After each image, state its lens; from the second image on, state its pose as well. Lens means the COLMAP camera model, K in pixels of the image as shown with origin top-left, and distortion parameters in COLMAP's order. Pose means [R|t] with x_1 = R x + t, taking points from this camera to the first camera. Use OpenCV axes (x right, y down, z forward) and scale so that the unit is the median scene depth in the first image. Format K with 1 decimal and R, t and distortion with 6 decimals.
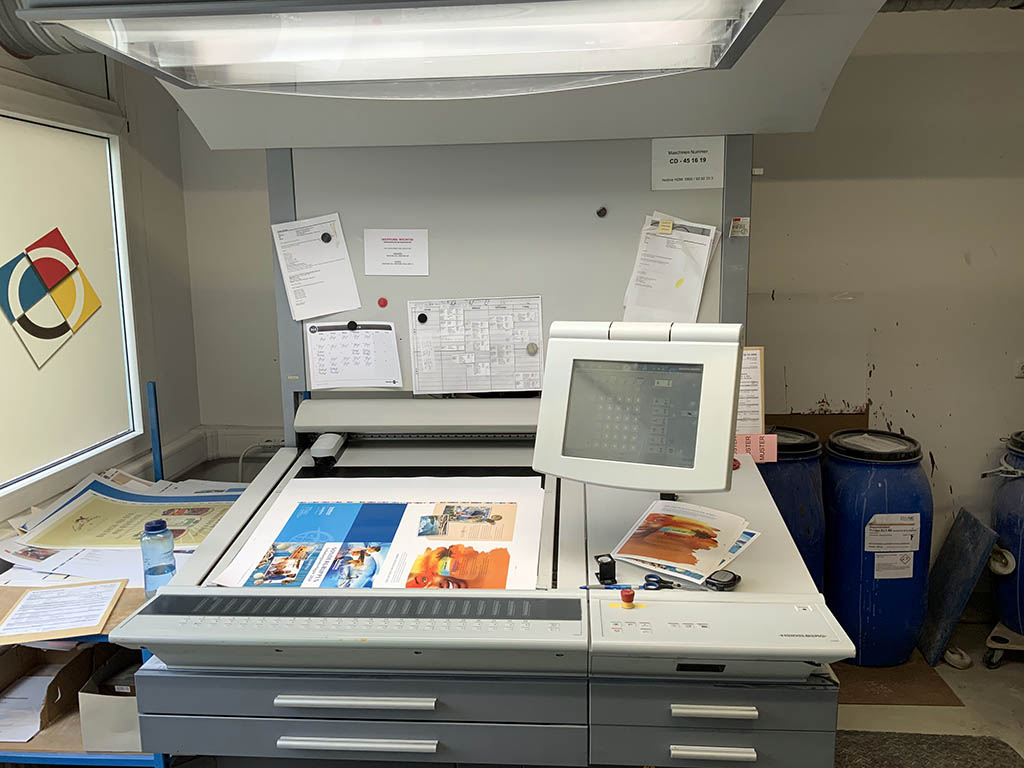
lens RADIAL K [[852.5, 0, 513.2], [0, 852.5, 385.9], [0, 0, 1]] dist [0.098212, -0.185707]
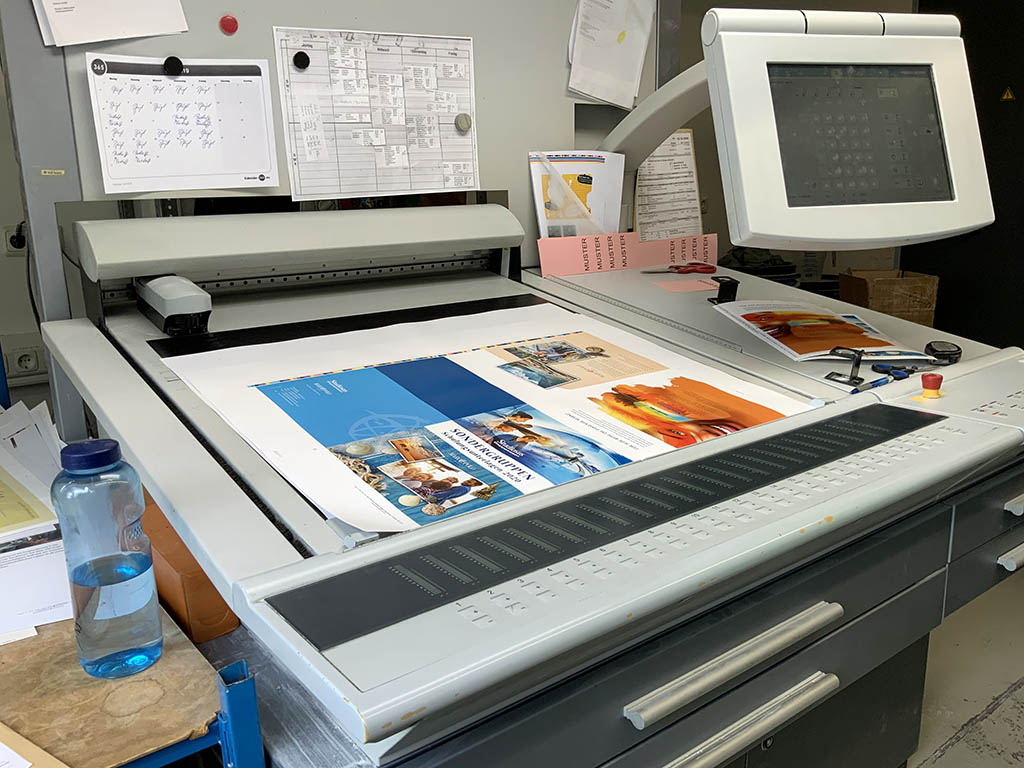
lens RADIAL K [[852.5, 0, 513.2], [0, 852.5, 385.9], [0, 0, 1]] dist [0.098212, -0.185707]
pose [[0.745700, -0.156171, 0.647720, -0.413636], [0.117705, 0.987730, 0.102640, 0.093616], [-0.655802, -0.000299, 0.754933, 0.483243]]
